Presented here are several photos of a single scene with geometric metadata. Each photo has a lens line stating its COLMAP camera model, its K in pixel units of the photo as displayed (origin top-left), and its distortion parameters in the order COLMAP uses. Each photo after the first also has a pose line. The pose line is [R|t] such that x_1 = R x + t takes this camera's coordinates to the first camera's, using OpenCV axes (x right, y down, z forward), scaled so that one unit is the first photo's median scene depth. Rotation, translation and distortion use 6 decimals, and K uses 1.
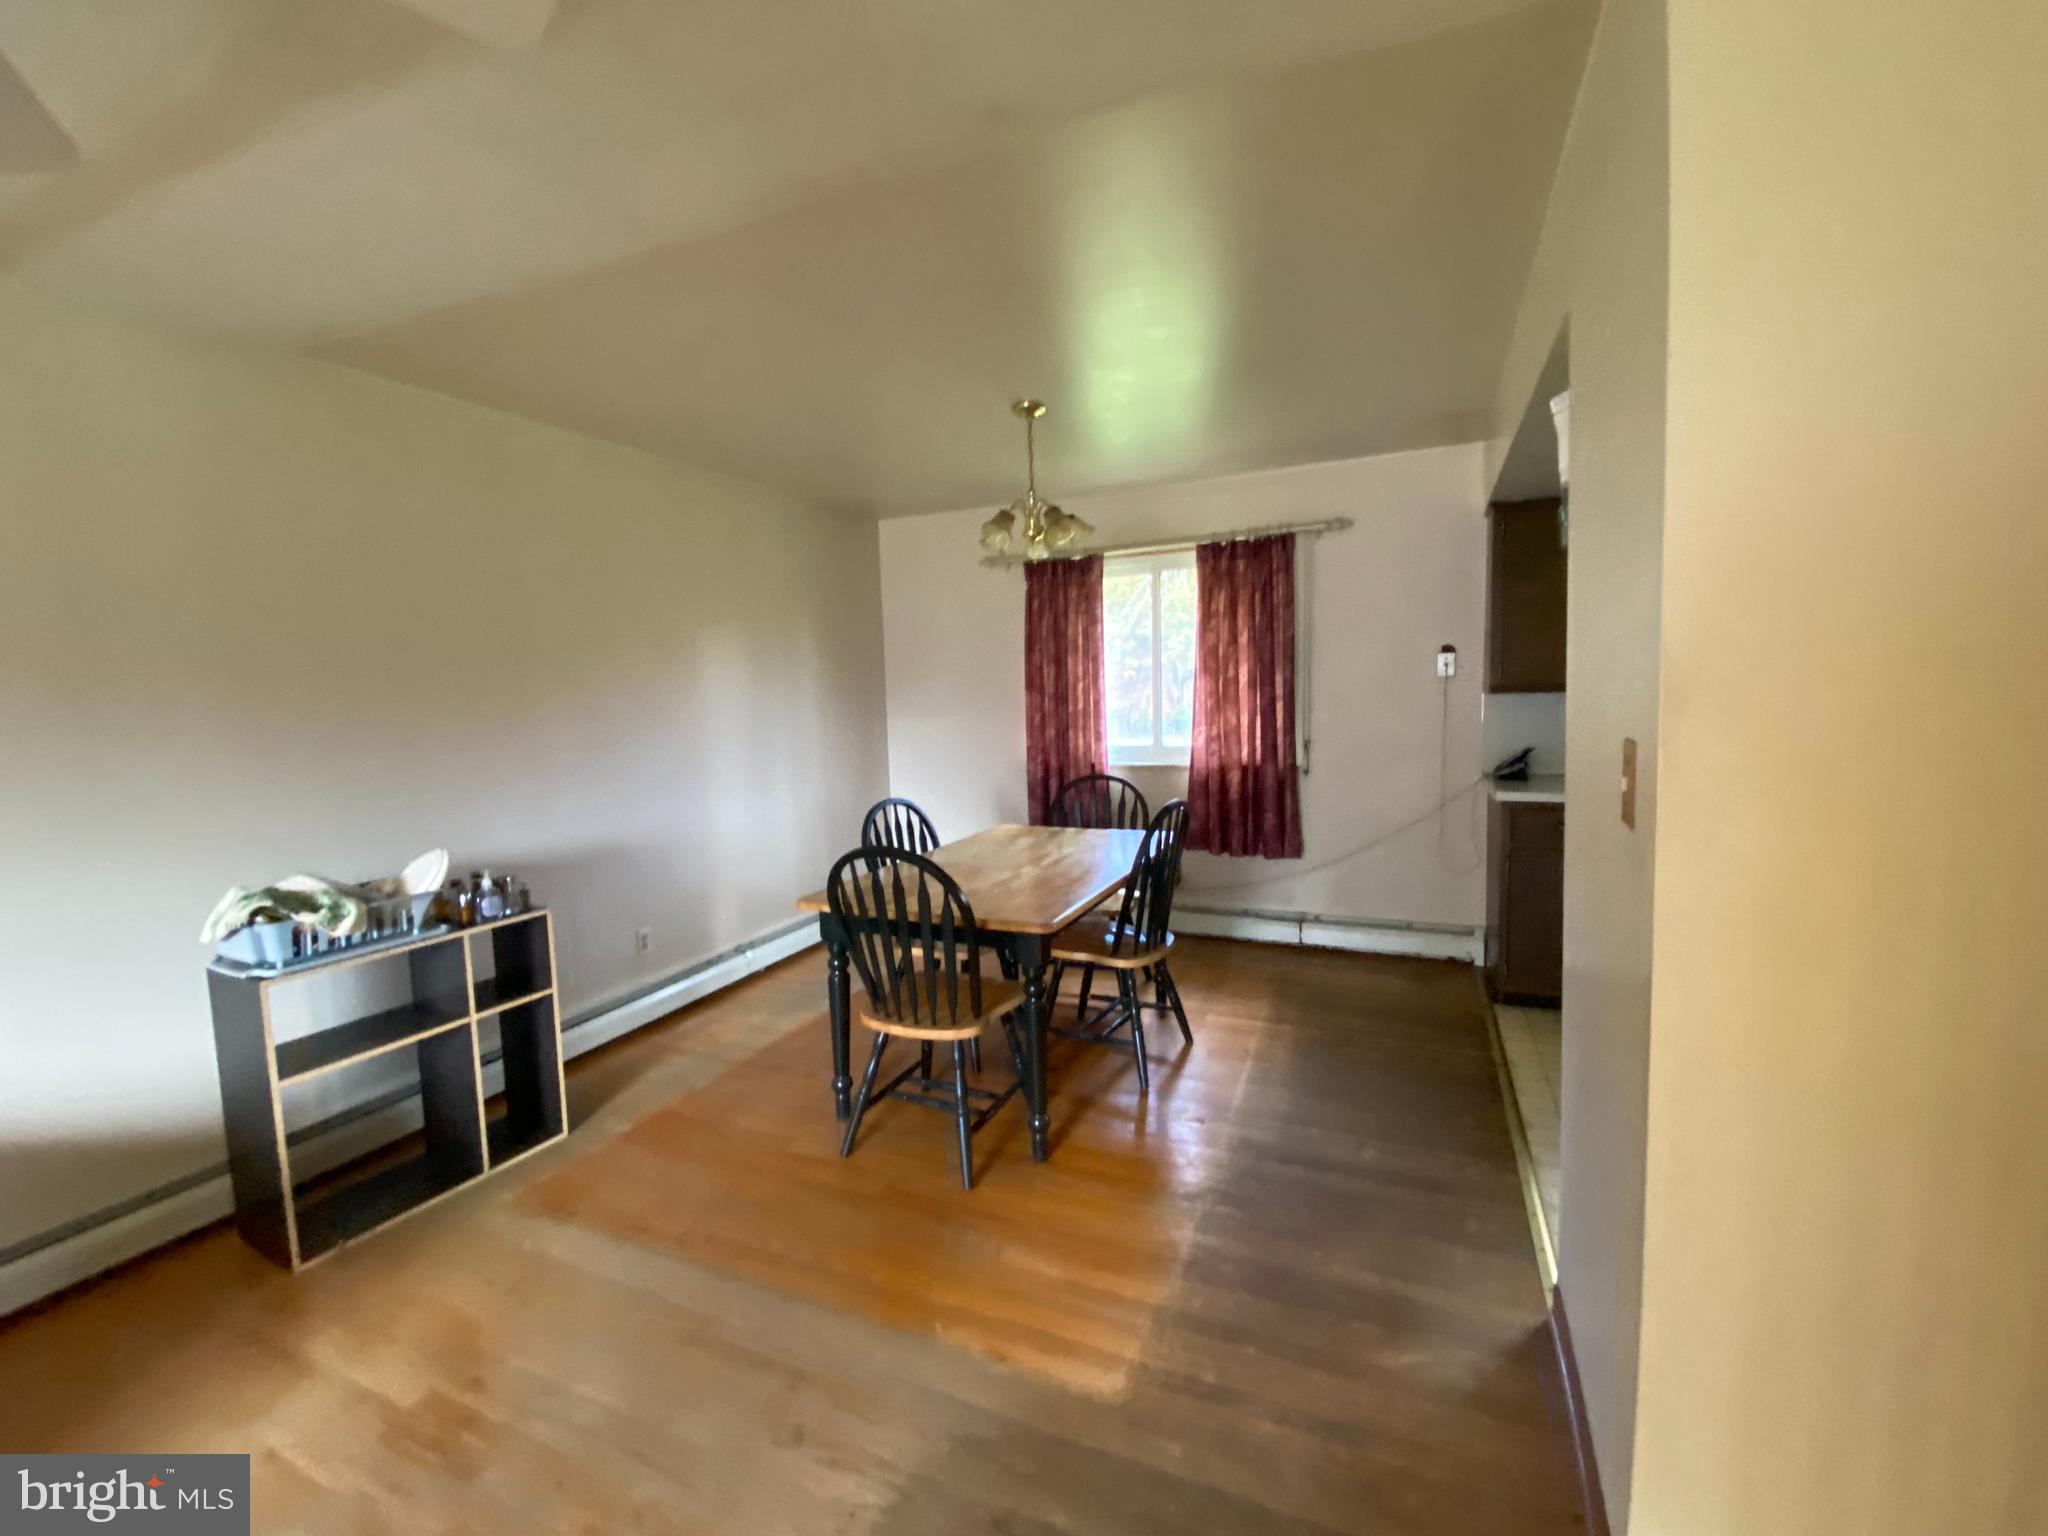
lens RADIAL K [[865.1, 0, 1031.3], [0, 865.1, 759.7], [0, 0, 1]] dist [0.015416, -0.005087]
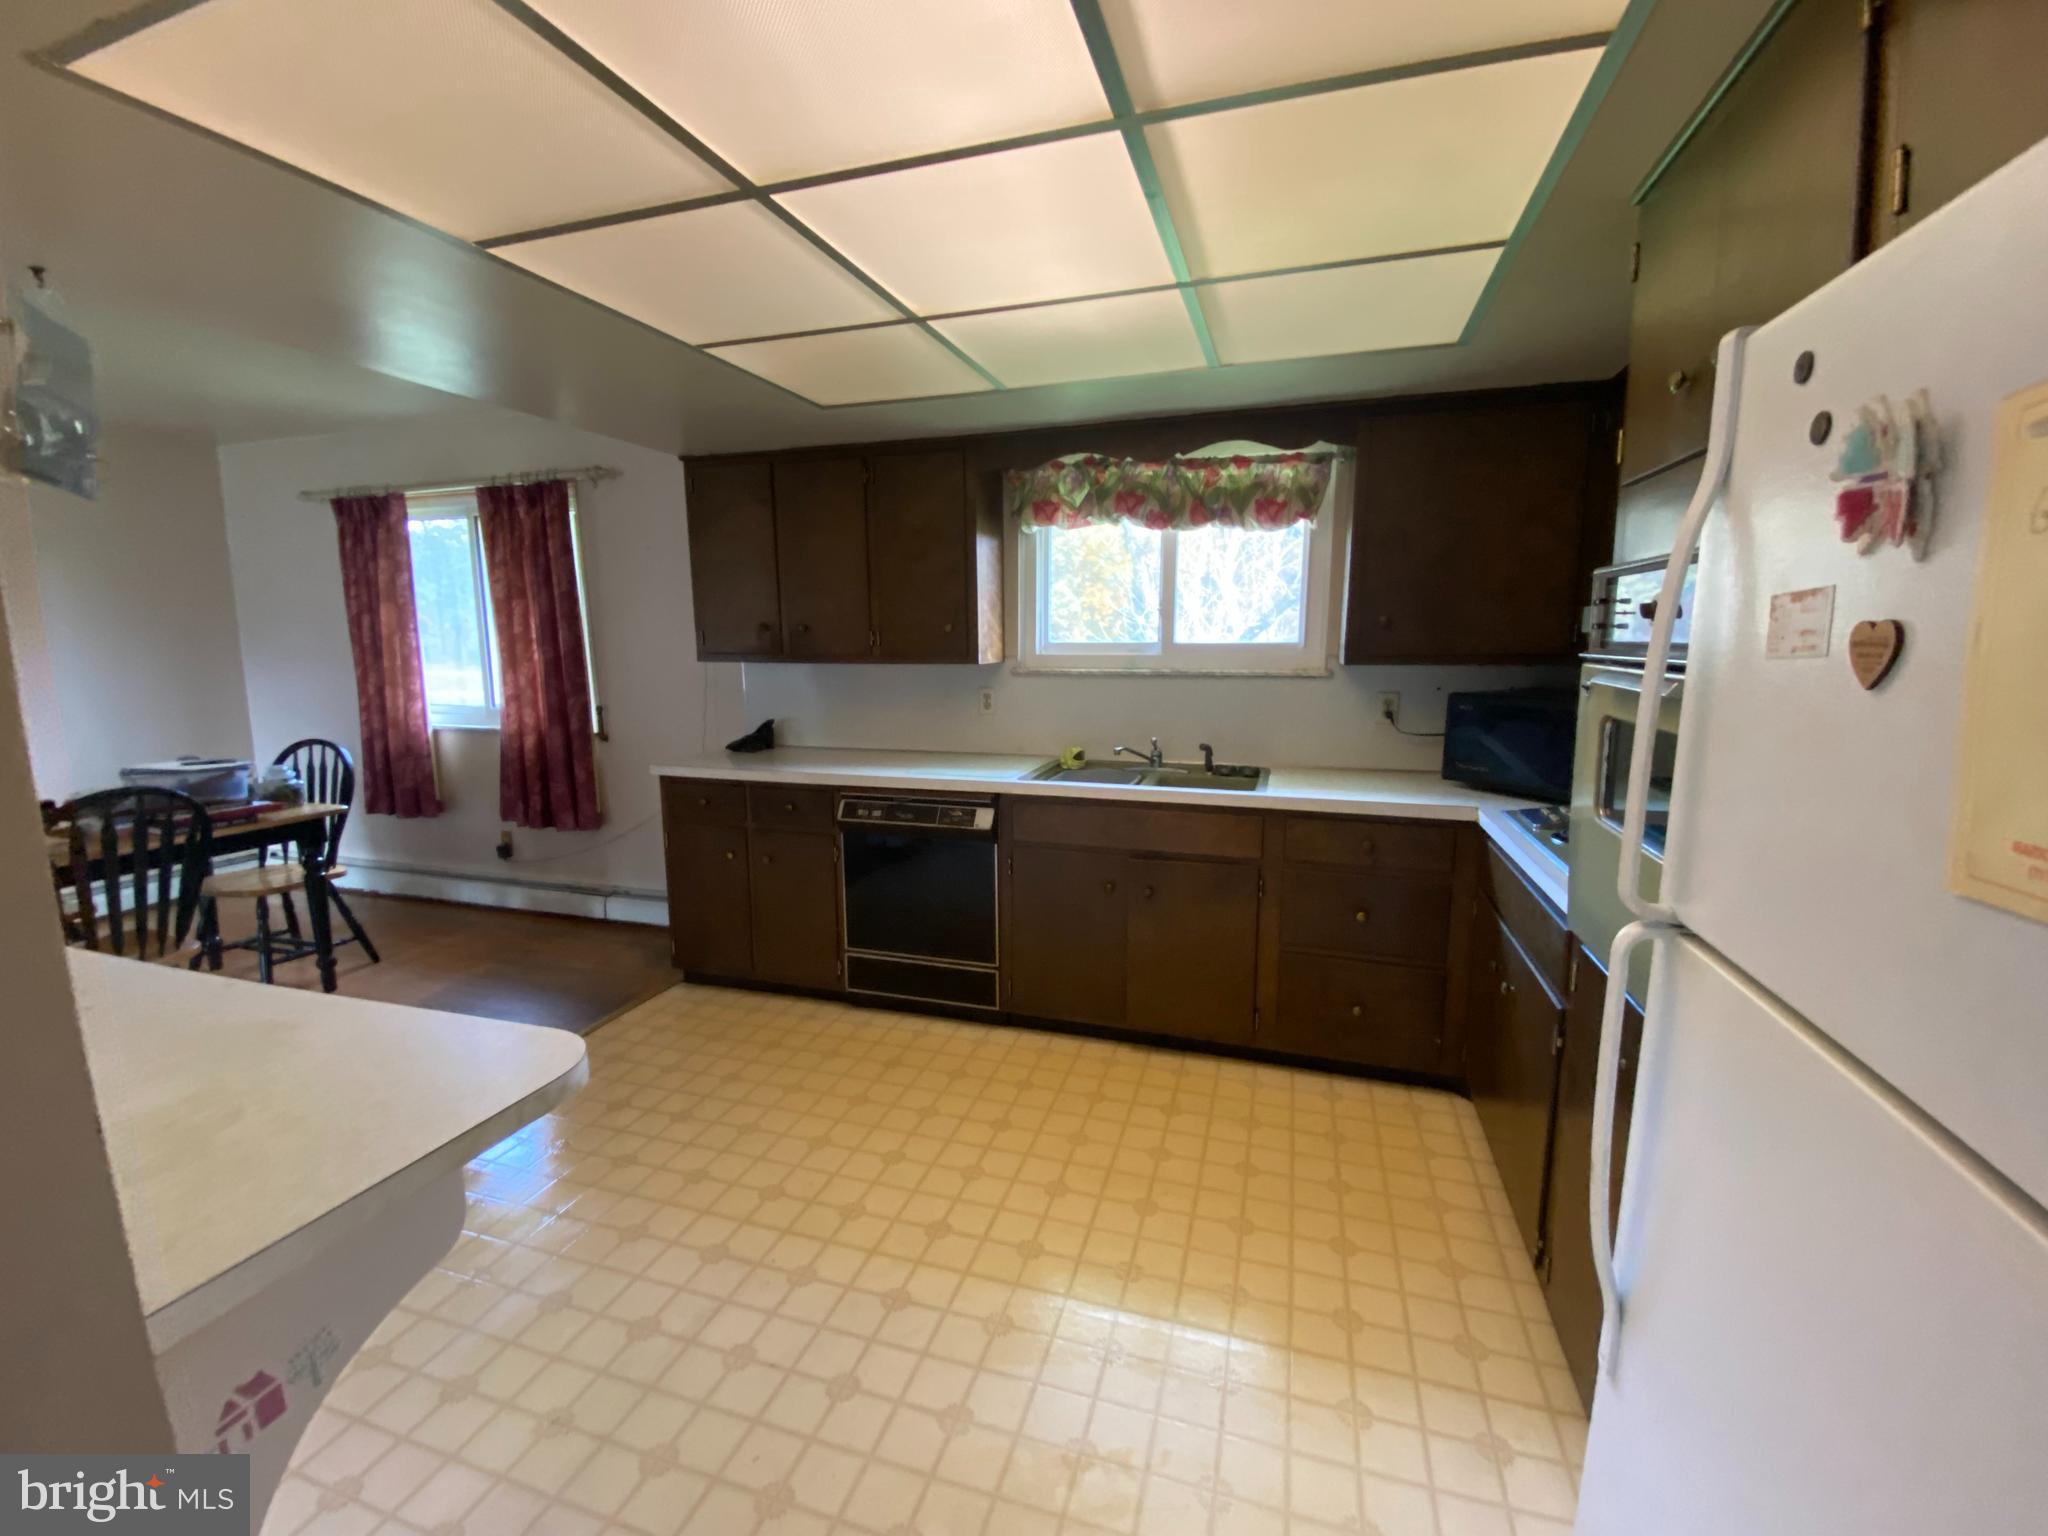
lens RADIAL K [[865.1, 0, 1023.7], [0, 865.1, 754.1], [0, 0, 1]] dist [0.015416, -0.005087]
pose [[0.993910, 0.014663, 0.109212, 0.633440], [-0.020046, 0.998629, 0.048352, -0.021519], [-0.108353, -0.050247, 0.992842, 0.008266]]
